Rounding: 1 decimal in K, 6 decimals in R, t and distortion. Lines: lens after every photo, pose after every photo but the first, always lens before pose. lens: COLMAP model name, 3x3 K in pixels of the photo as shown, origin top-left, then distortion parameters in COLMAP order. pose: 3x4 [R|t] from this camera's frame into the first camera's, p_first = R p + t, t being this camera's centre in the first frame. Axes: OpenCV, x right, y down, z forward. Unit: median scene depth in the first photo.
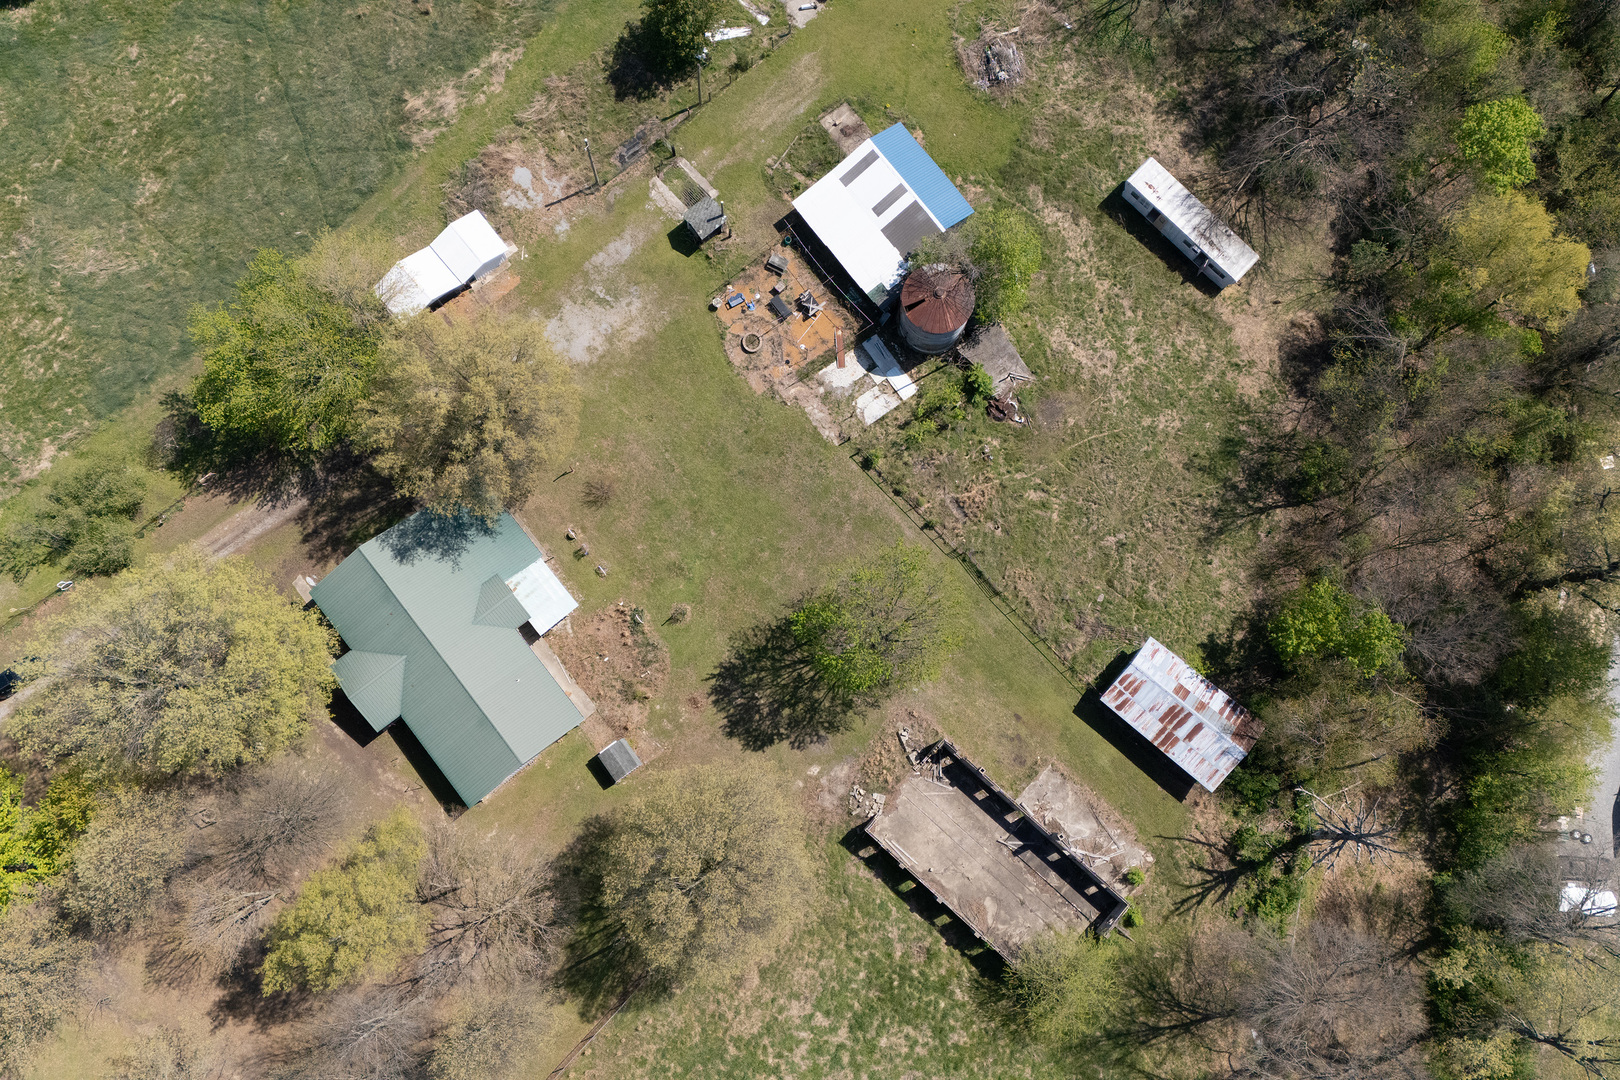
lens RADIAL K [[1385.6, 0, 810.0], [0, 1385.6, 540.0], [0, 0, 1]] dist [0.082375, -0.075605]
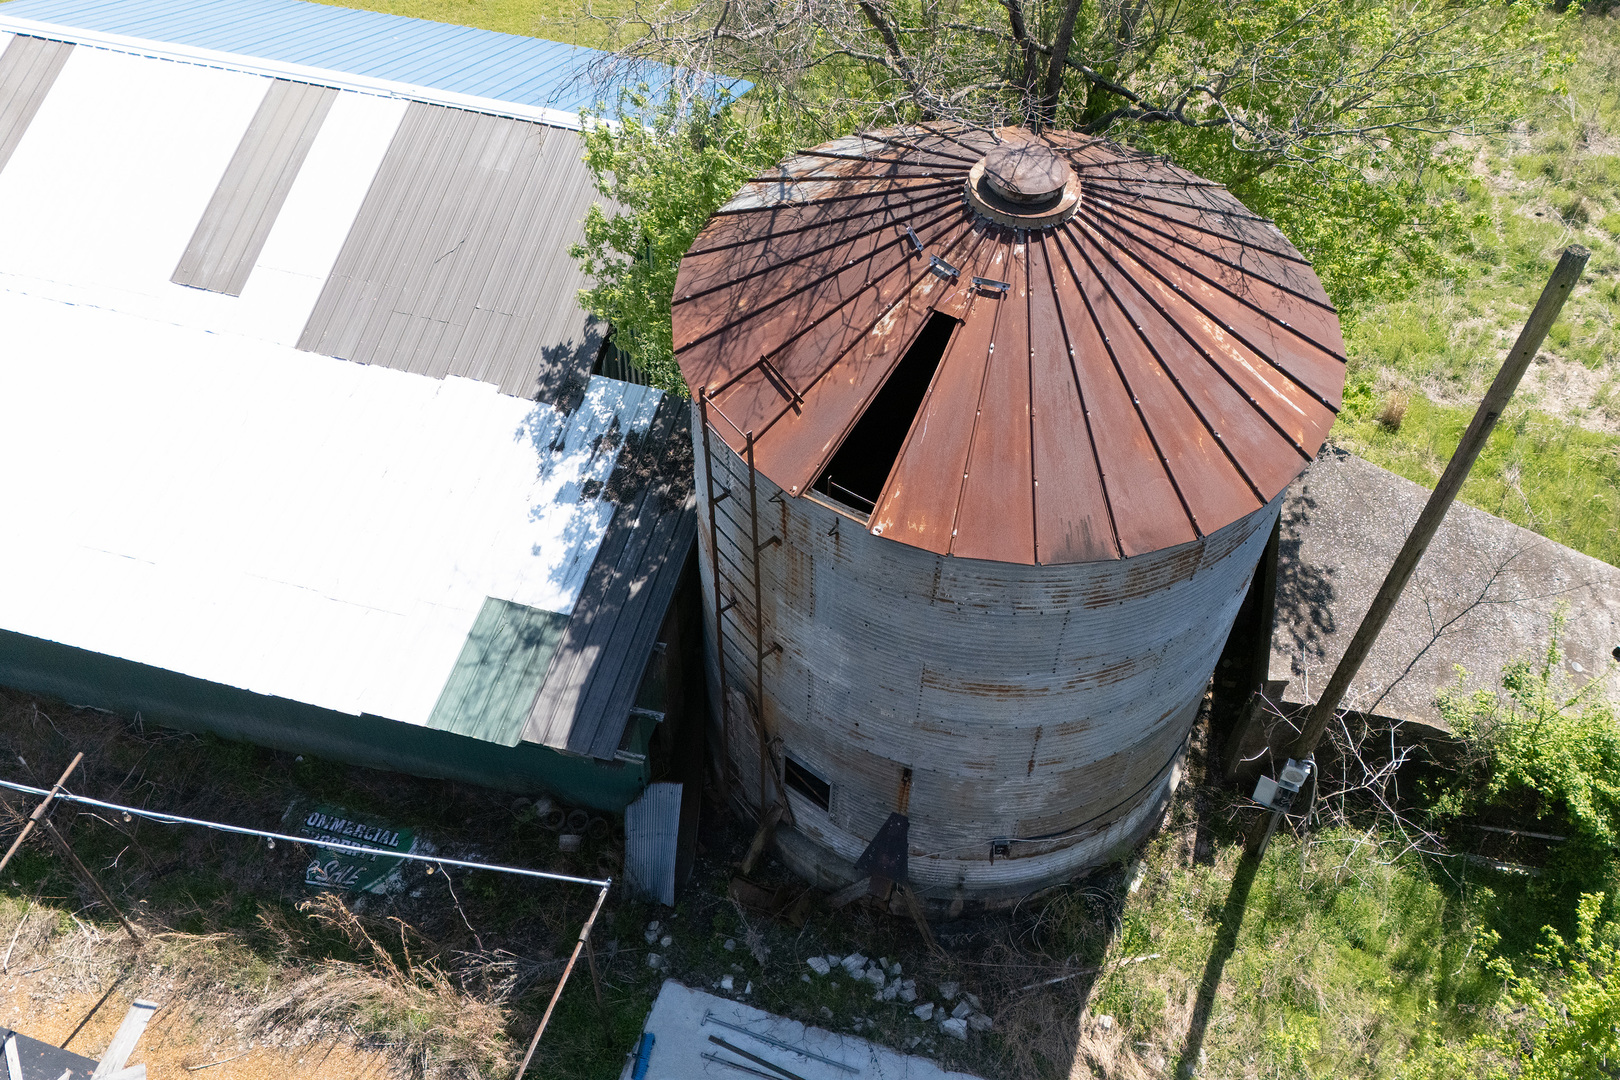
lens RADIAL K [[1385.6, 0, 810.0], [0, 1385.6, 540.0], [0, 0, 1]] dist [0.082375, -0.075605]
pose [[0.797437, -0.461102, 0.389204, 0.027544], [0.592717, 0.719437, -0.362074, -0.124516], [-0.113055, 0.519419, 0.847008, 0.877697]]
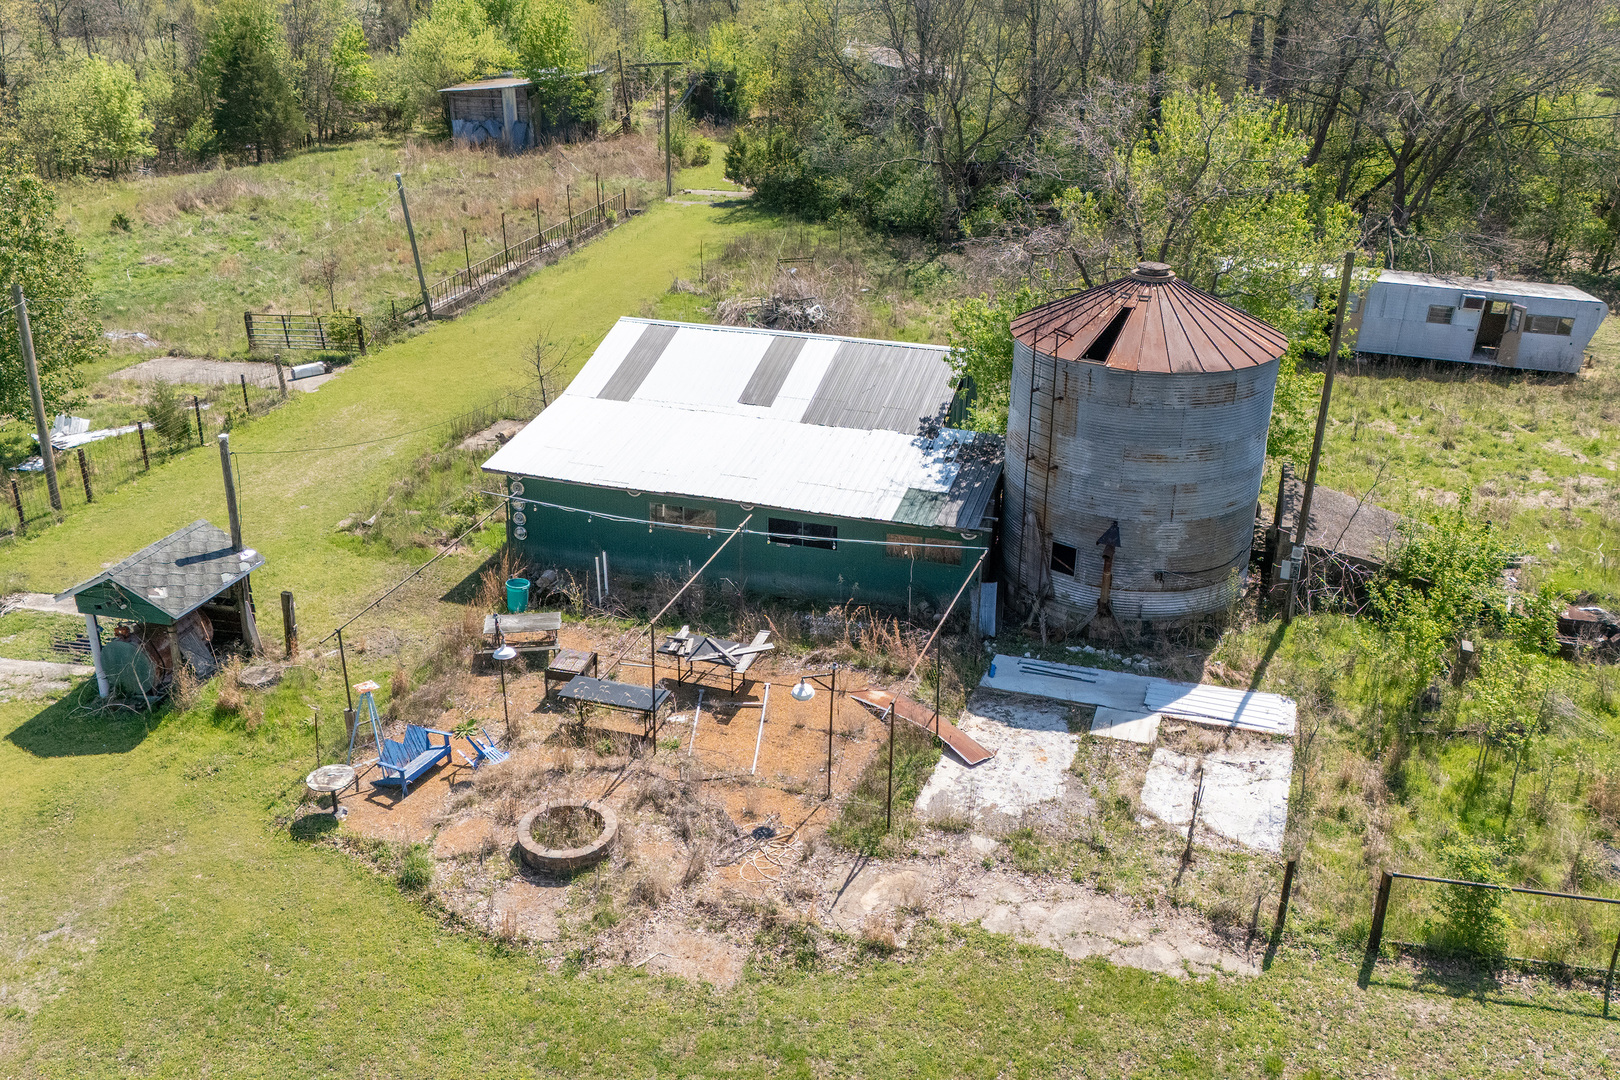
lens RADIAL K [[1385.6, 0, 810.0], [0, 1385.6, 540.0], [0, 0, 1]] dist [0.082375, -0.075605]
pose [[0.824891, -0.226166, 0.518078, -0.109299], [0.556241, 0.488094, -0.672577, -0.005675], [-0.100757, 0.842979, 0.528427, 0.856990]]
